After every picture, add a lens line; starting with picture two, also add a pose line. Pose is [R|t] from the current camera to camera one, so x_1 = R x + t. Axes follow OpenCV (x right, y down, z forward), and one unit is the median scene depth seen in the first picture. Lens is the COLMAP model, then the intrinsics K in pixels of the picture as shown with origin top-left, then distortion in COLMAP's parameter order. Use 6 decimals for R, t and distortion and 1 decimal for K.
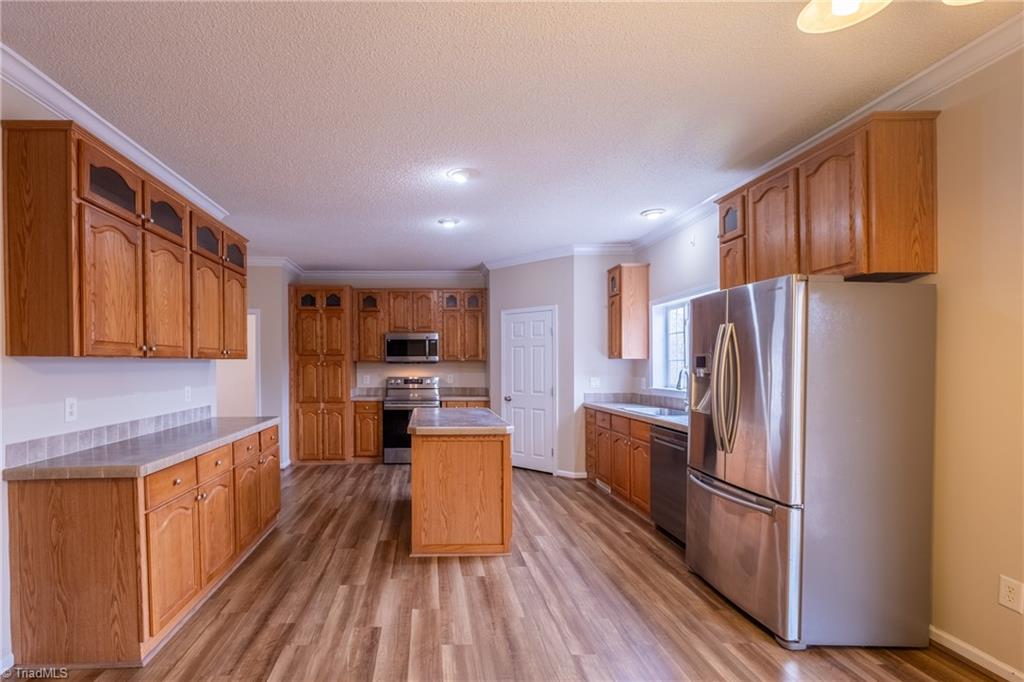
lens RADIAL K [[493.7, 0, 456.2], [0, 493.7, 365.9], [0, 0, 1]] dist [-0.003159, -0.000574]
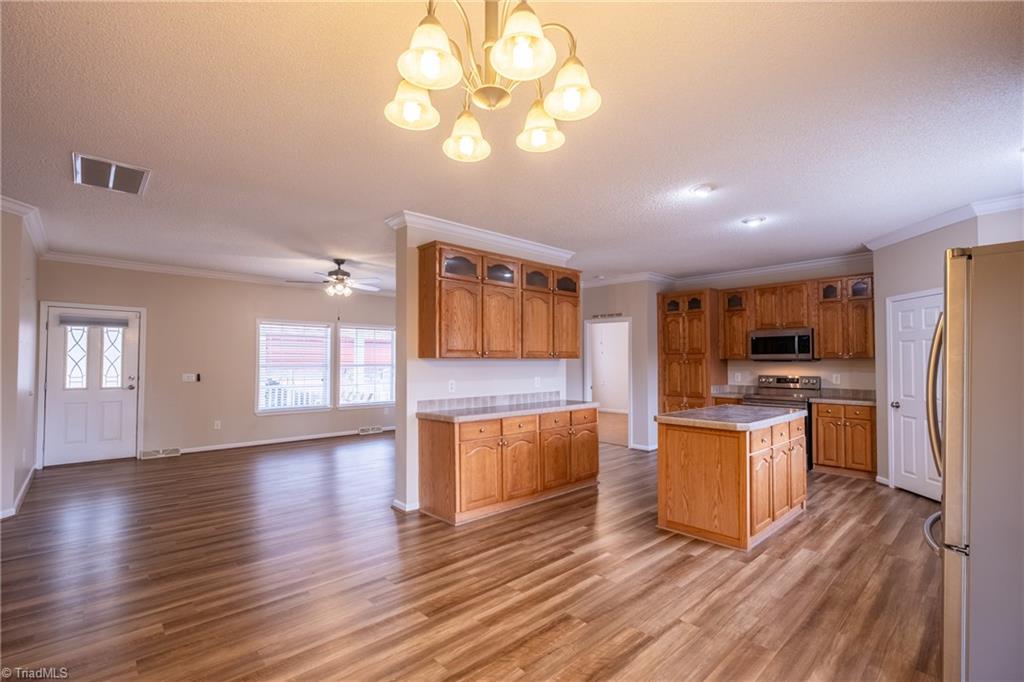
lens RADIAL K [[478.6, 0, 494.4], [0, 478.6, 354.2], [0, 0, 1]] dist [-0.002497, -0.000643]
pose [[0.635536, -0.010419, -0.772001, 0.443353], [-0.004102, 0.999849, -0.016871, -0.001966], [0.772060, 0.013889, 0.635398, -0.019625]]
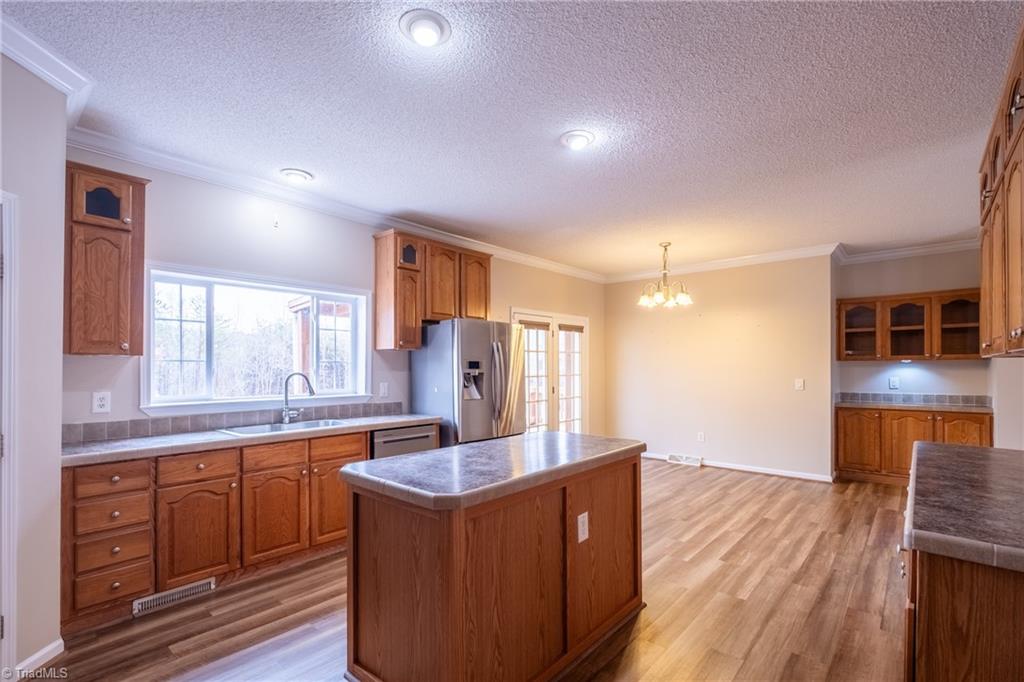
lens RADIAL K [[468.6, 0, 500.9], [0, 468.6, 366.7], [0, 0, 1]] dist [-0.015075, 0.000010]
pose [[-0.707514, 0.006200, 0.706672, -0.377582], [0.005030, 0.999980, -0.003737, 0.001917], [-0.706681, 0.000911, -0.707532, 1.383563]]
